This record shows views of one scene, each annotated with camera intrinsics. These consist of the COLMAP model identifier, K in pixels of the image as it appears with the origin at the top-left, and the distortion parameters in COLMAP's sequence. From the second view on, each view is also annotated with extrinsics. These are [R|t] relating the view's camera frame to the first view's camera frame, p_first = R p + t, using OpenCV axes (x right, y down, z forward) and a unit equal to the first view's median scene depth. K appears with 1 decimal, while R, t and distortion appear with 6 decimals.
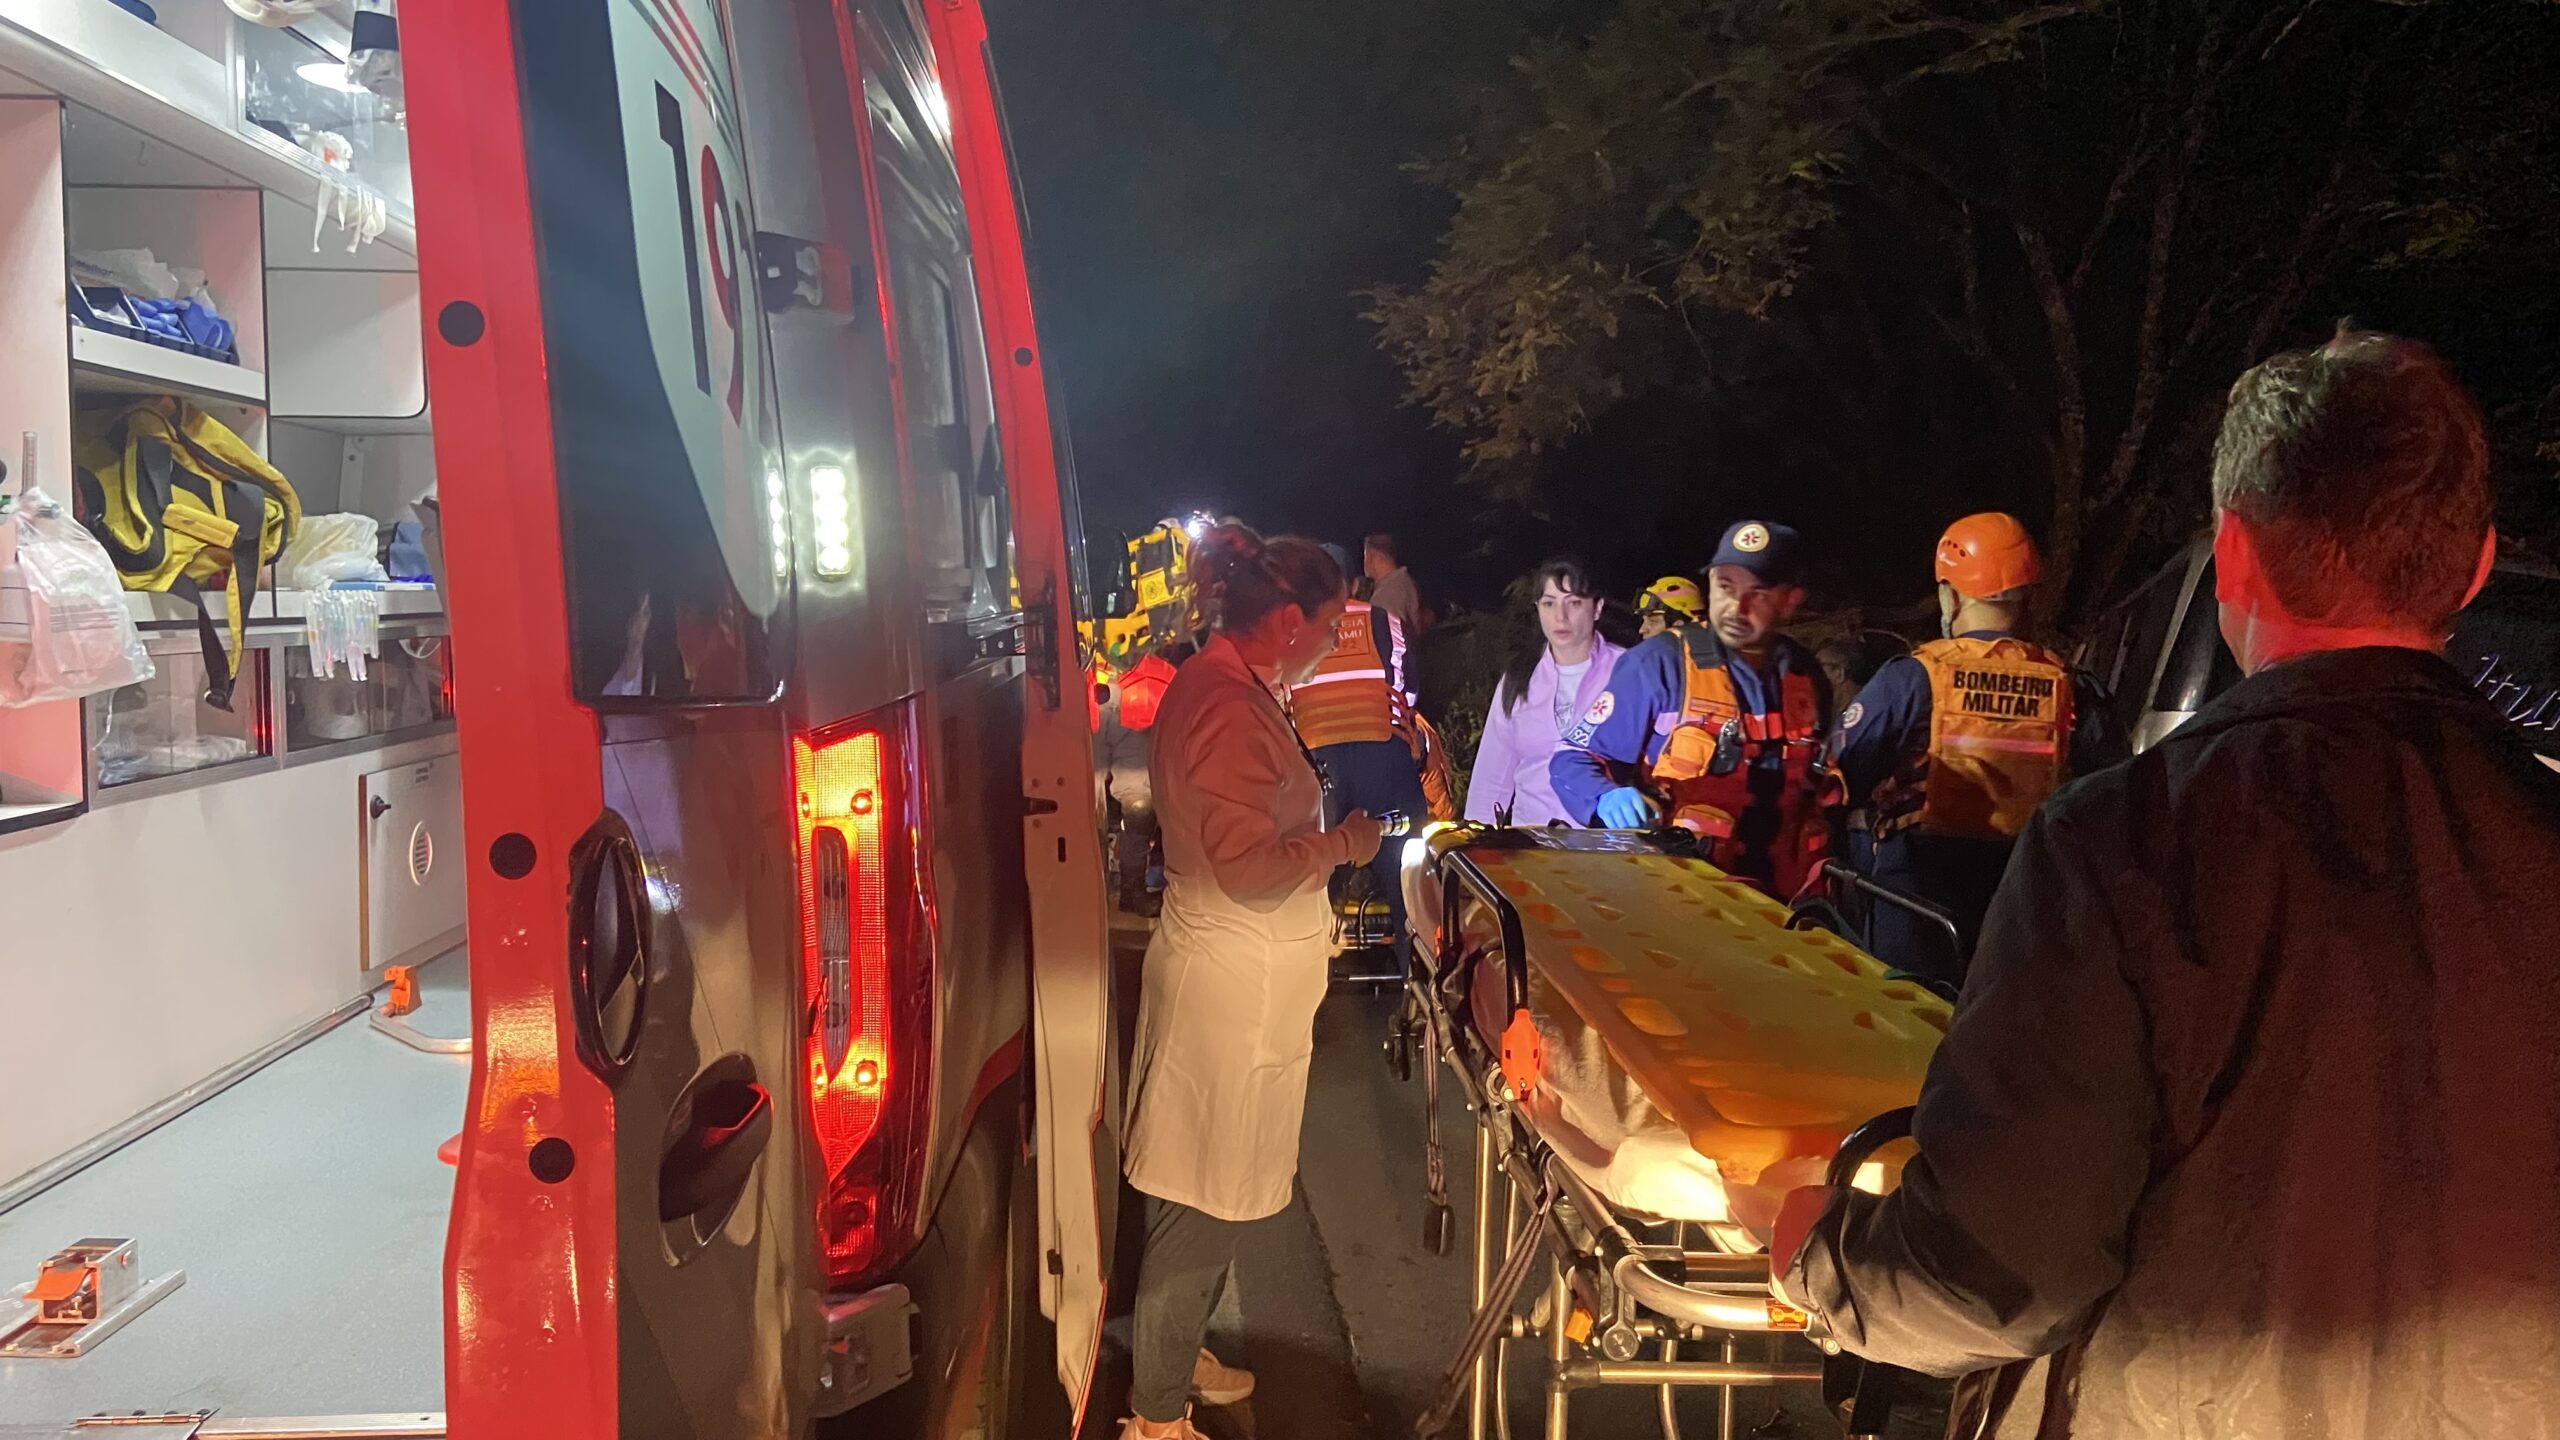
lens RADIAL K [[1967.1, 0, 1280.0], [0, 1967.1, 720.0], [0, 0, 1]] dist [0.031338, -0.007841]
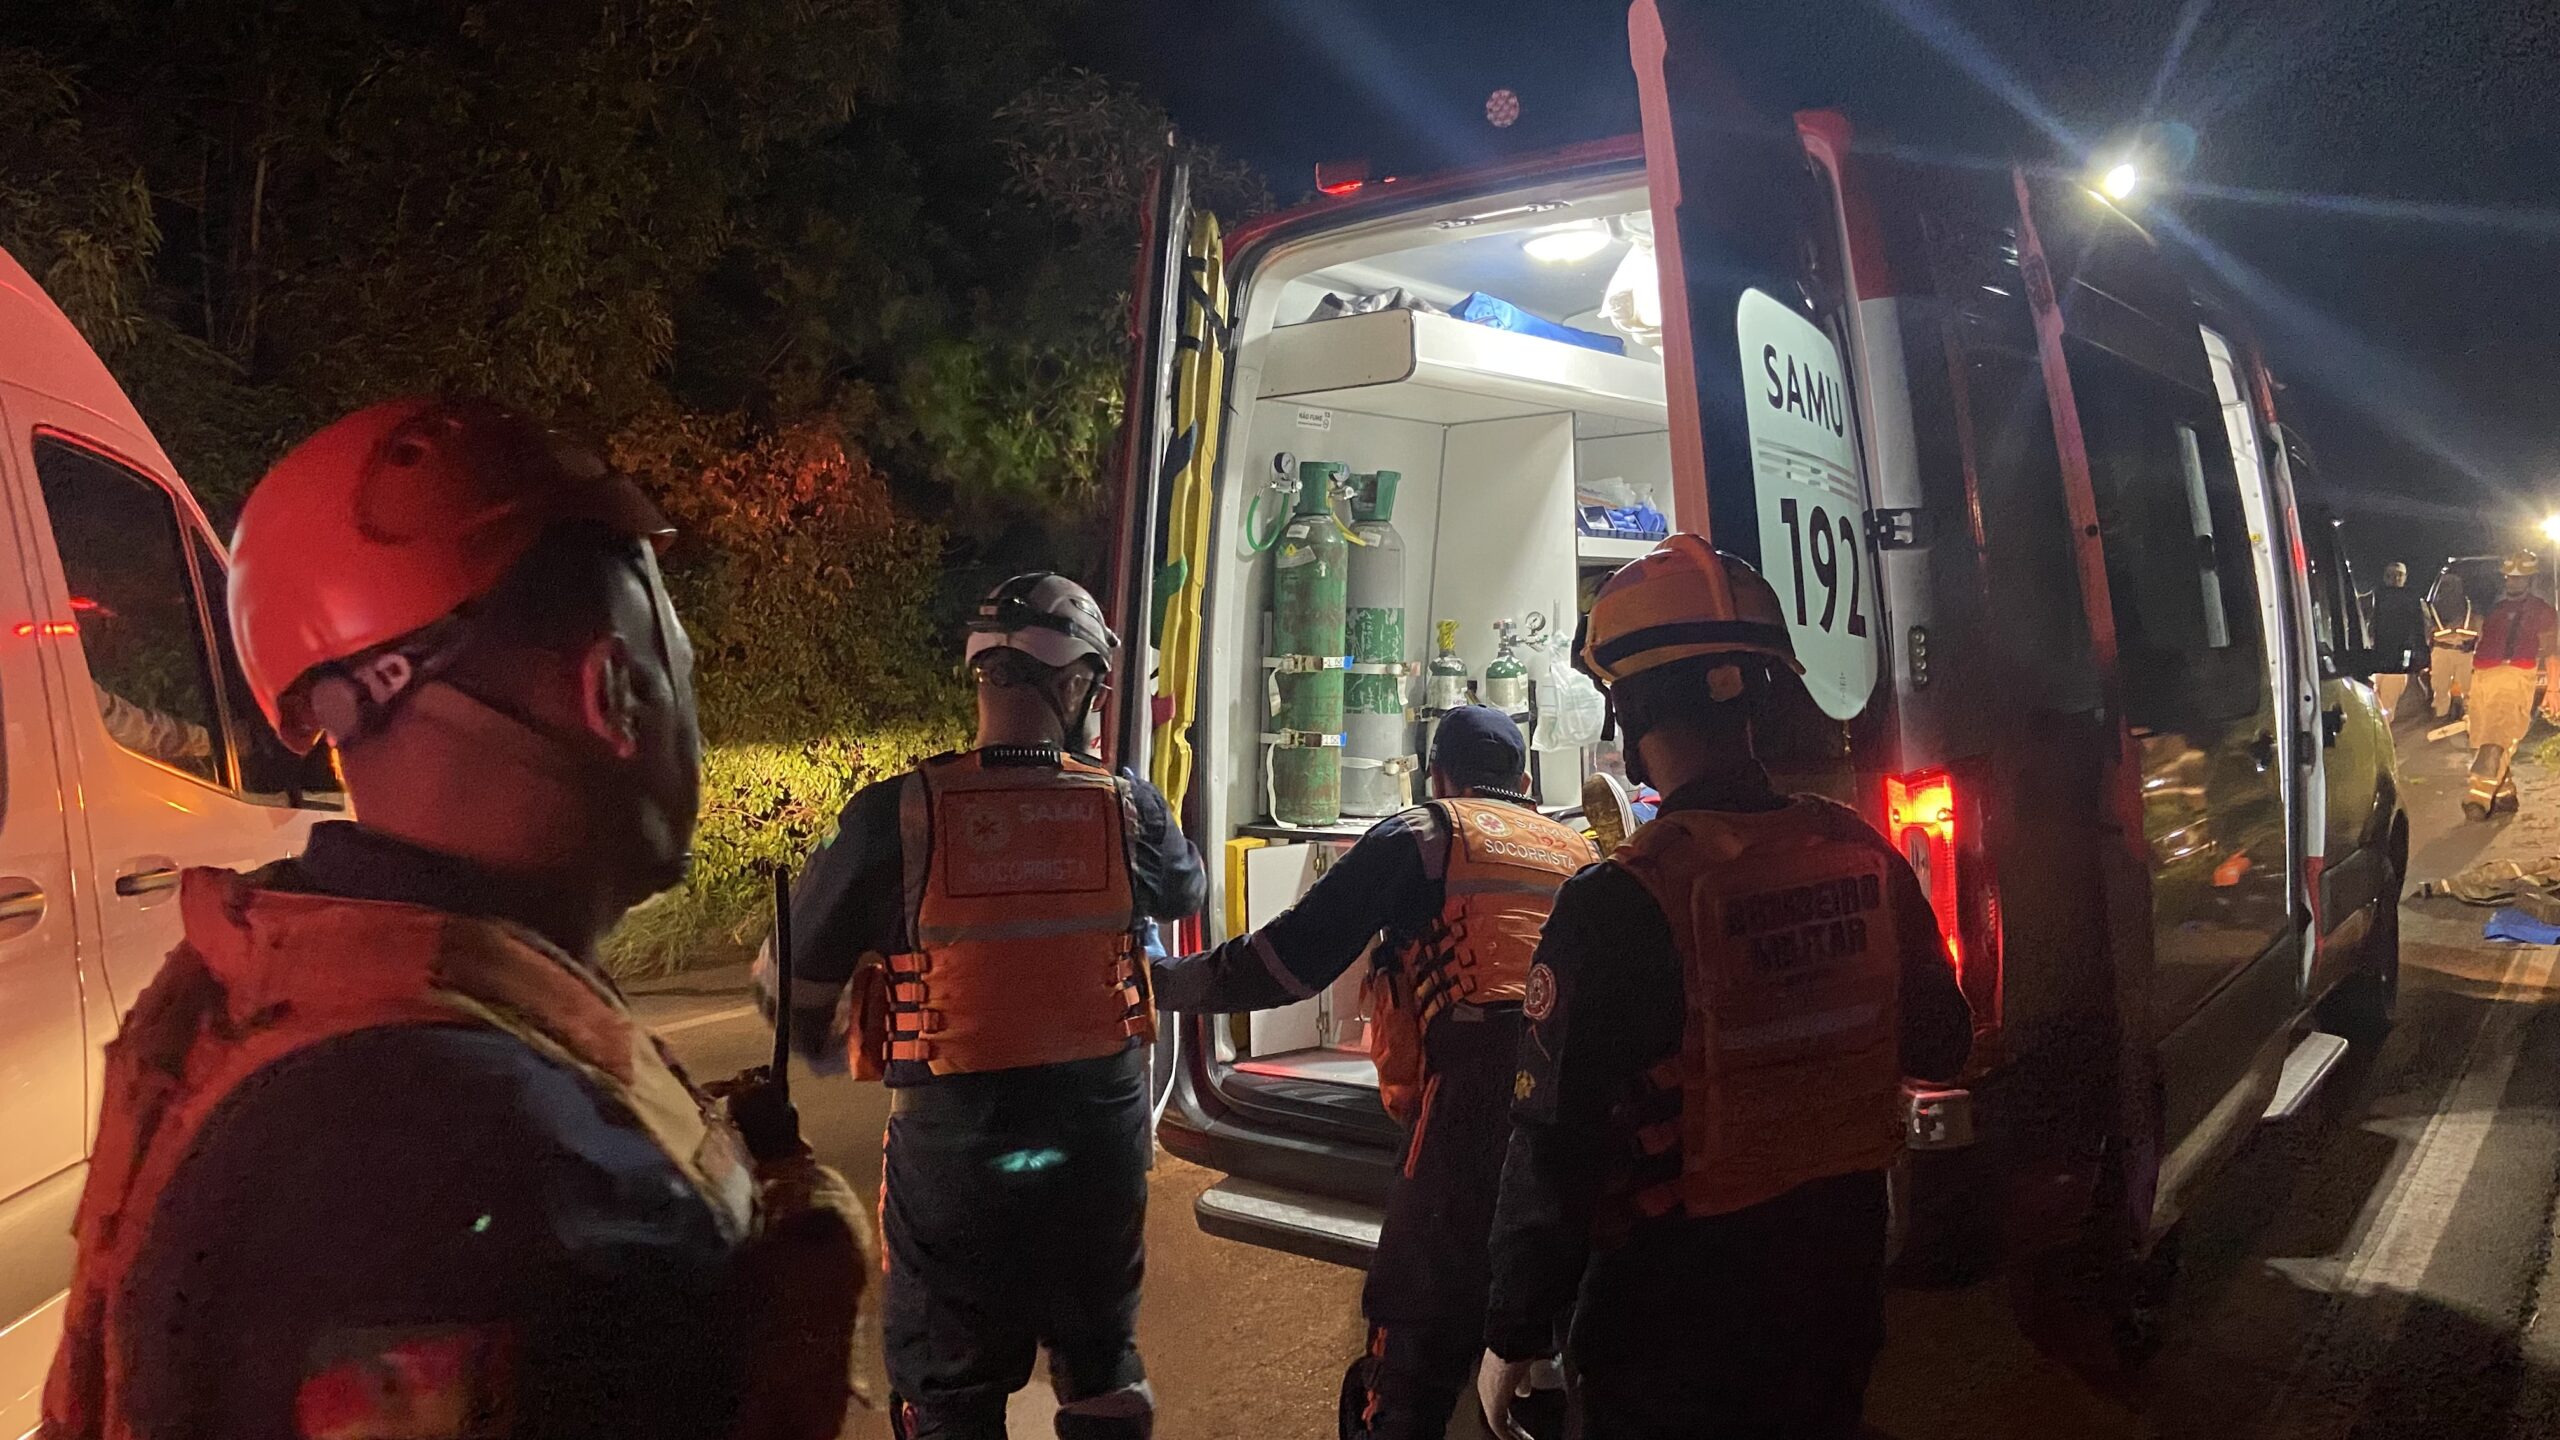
lens RADIAL K [[1967.1, 0, 1280.0], [0, 1967.1, 720.0], [0, 0, 1]] dist [0.031338, -0.007841]
pose [[0.761535, -0.008748, -0.648065, 0.293531], [-0.004482, 0.999814, -0.018762, -0.005628], [0.648109, 0.017193, 0.761354, -0.453077]]
